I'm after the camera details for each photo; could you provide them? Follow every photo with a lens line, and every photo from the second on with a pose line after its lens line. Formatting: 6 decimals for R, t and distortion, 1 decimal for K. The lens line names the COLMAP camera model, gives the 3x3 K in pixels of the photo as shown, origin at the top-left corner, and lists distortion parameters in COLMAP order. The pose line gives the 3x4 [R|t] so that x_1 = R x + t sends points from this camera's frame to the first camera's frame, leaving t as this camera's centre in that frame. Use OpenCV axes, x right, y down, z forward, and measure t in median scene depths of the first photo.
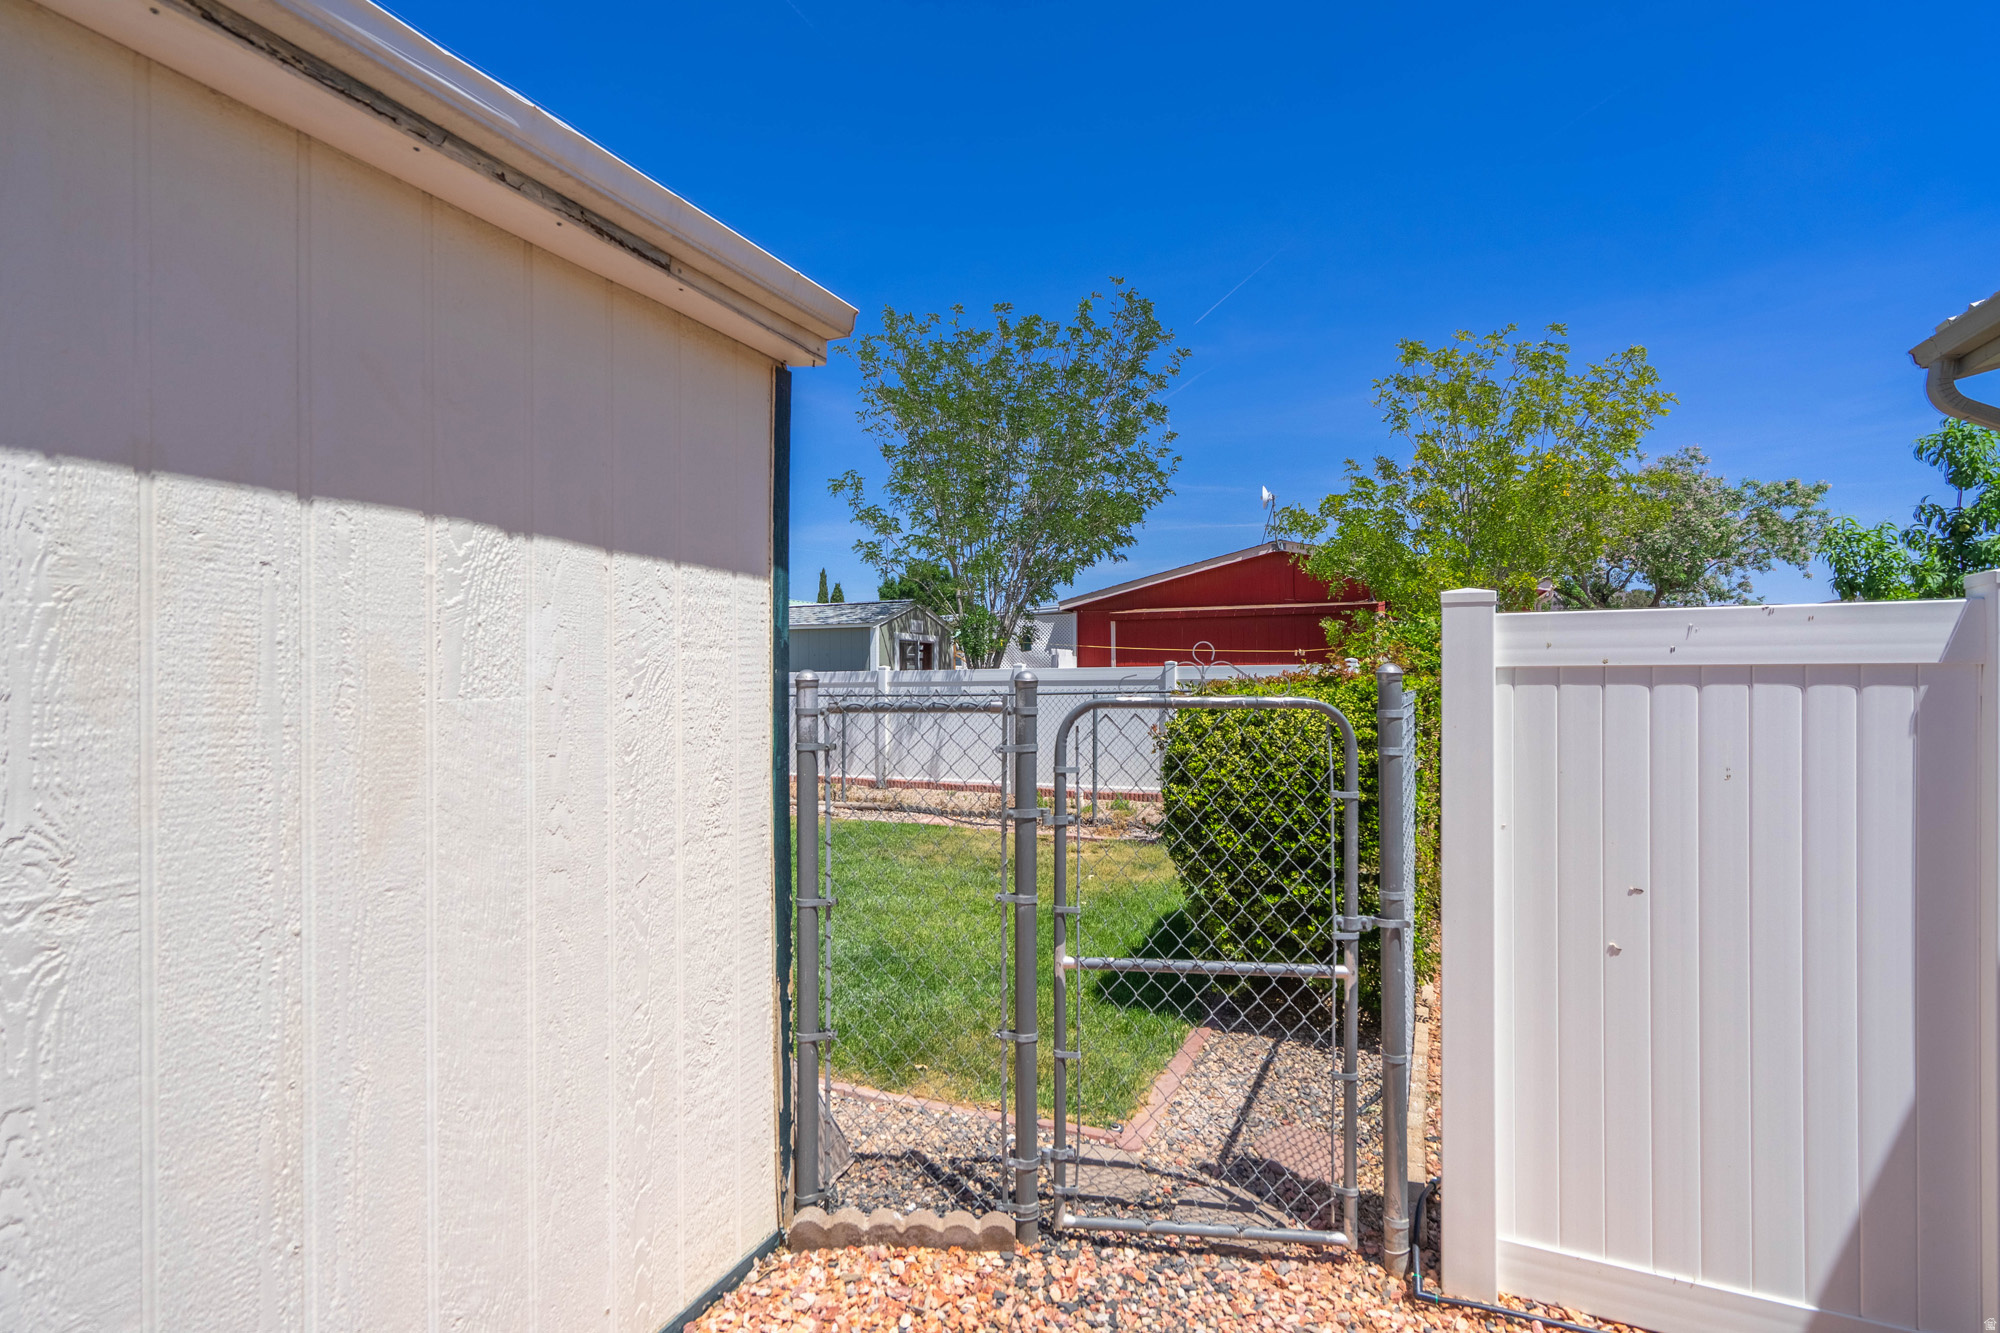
lens RADIAL K [[898.3, 0, 1012.5], [0, 898.3, 657.6], [0, 0, 1]] dist [0.010196, 0.000059]
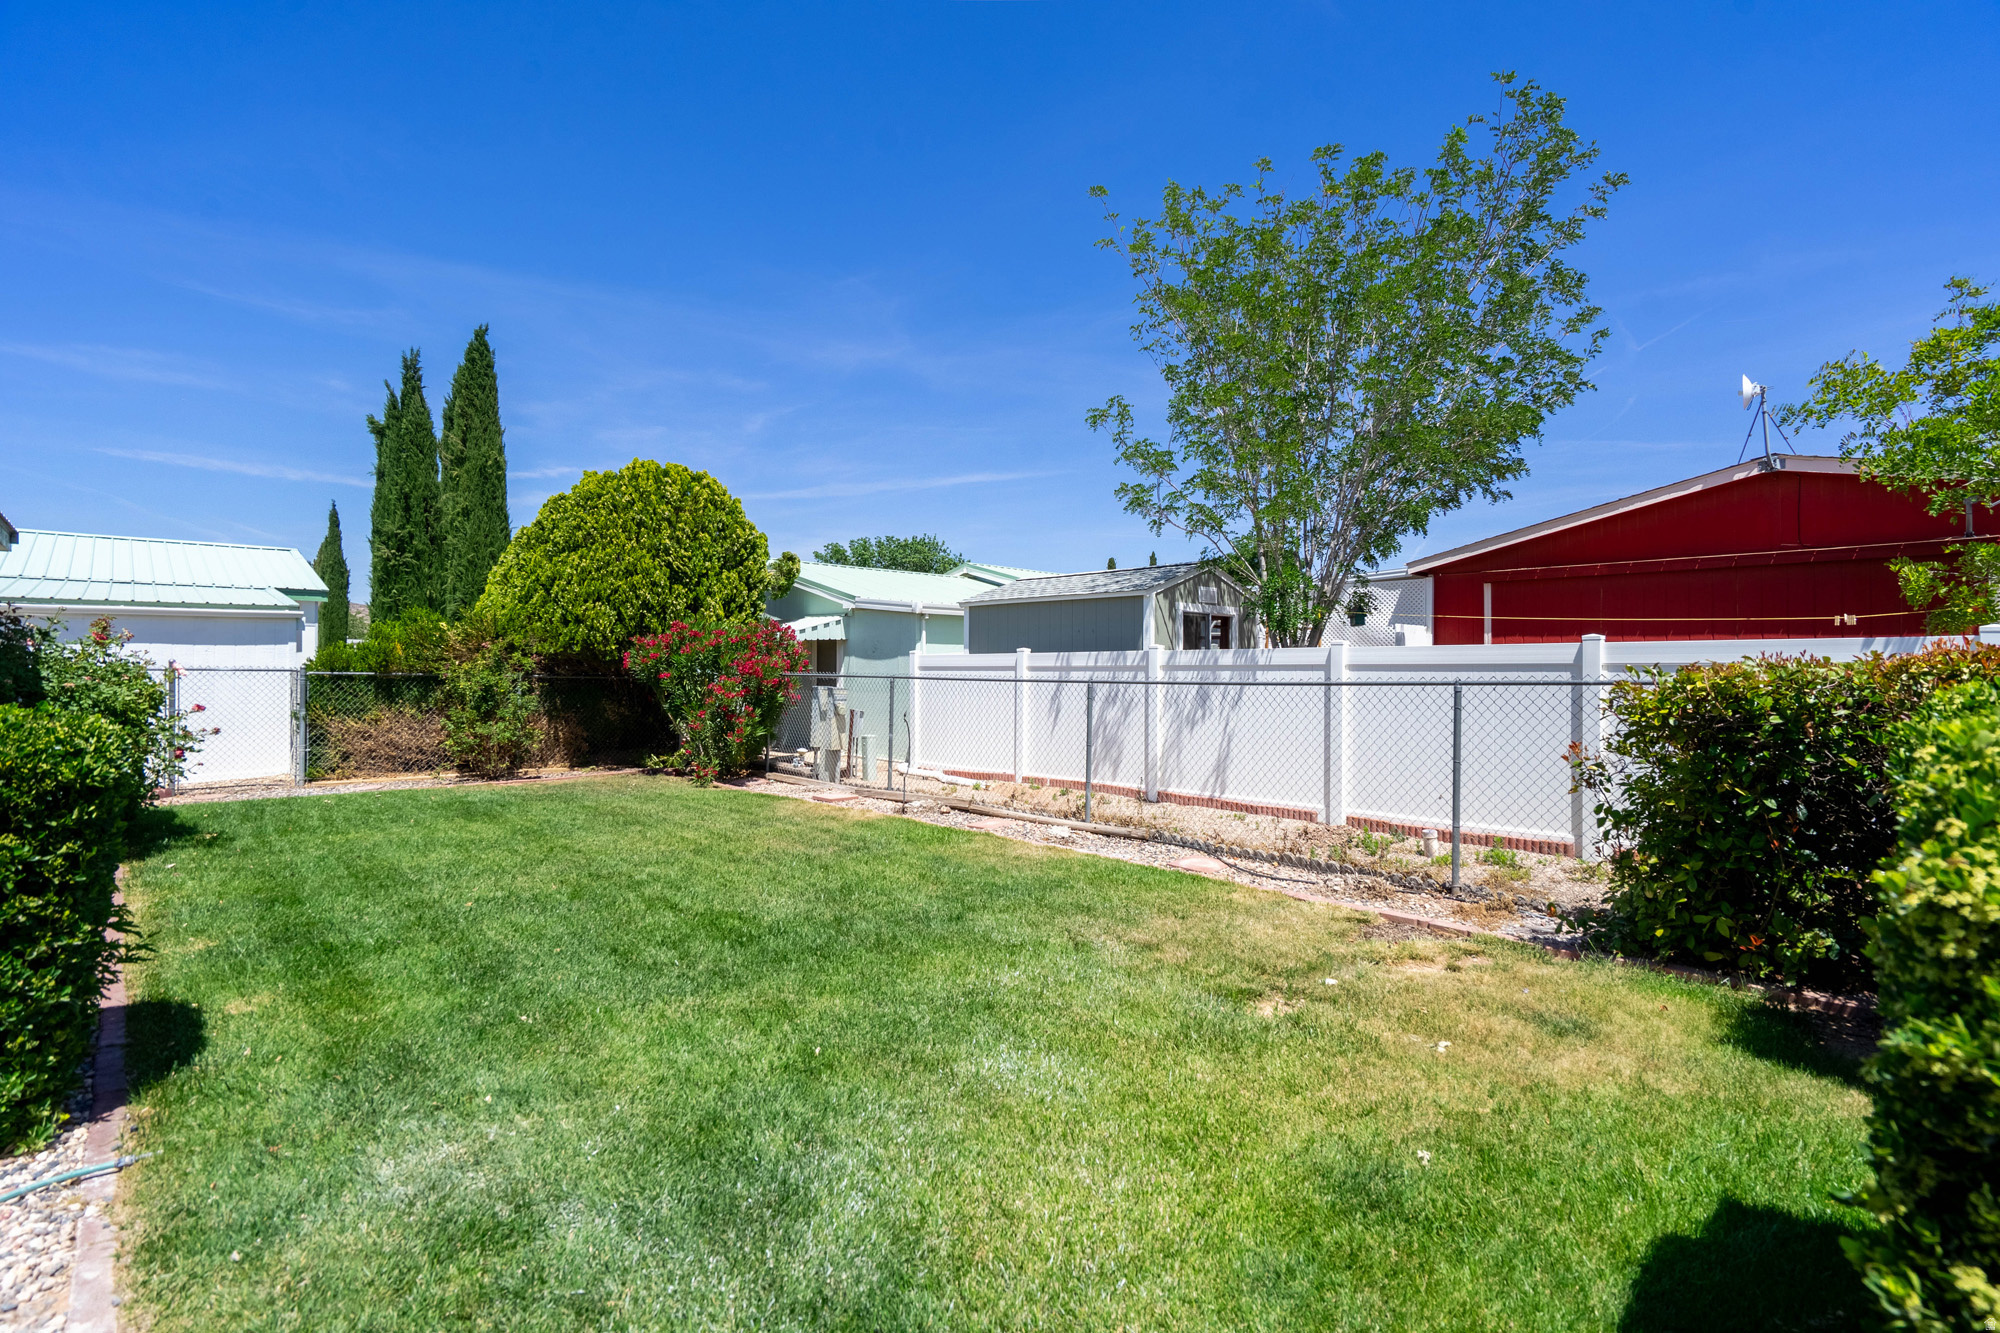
lens RADIAL K [[907.4, 0, 1000.0], [0, 907.4, 666.5], [0, 0, 1]] dist [0.010490, 0.000171]
pose [[0.929731, 0.006895, -0.368175, 0.019602], [0.003459, 0.999617, 0.027456, 0.005925], [0.368223, -0.026801, 0.929351, 0.203032]]
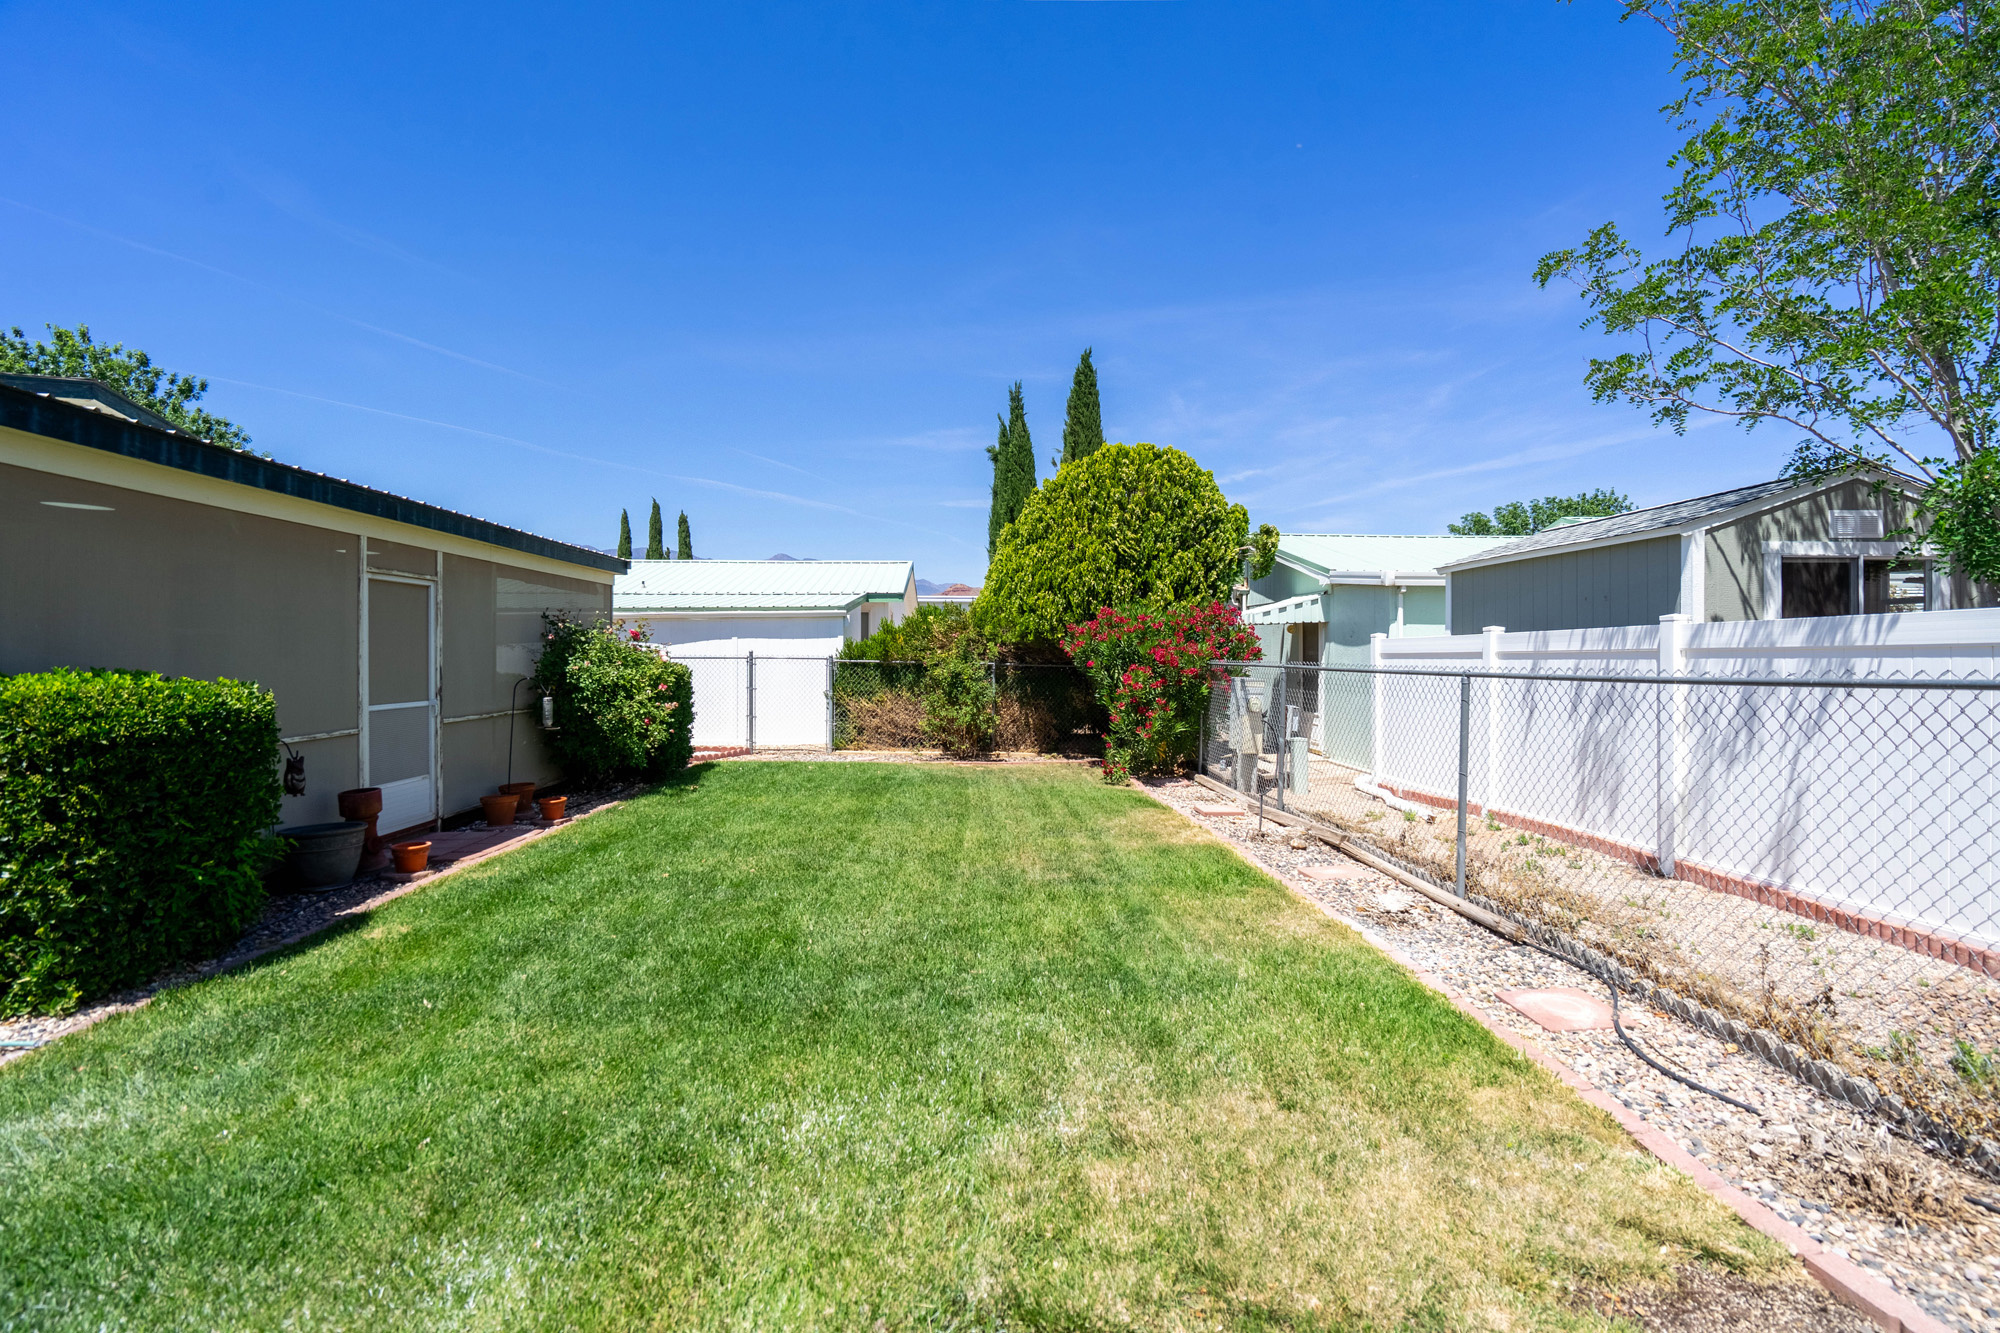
lens RADIAL K [[916.5, 0, 997.8], [0, 916.5, 645.6], [0, 0, 1]] dist [-0.000122, 0.000167]
pose [[0.457355, -0.005482, -0.889267, 0.112263], [0.022239, 0.999739, 0.005275, 0.014285], [0.889006, -0.022189, 0.457358, 0.437799]]
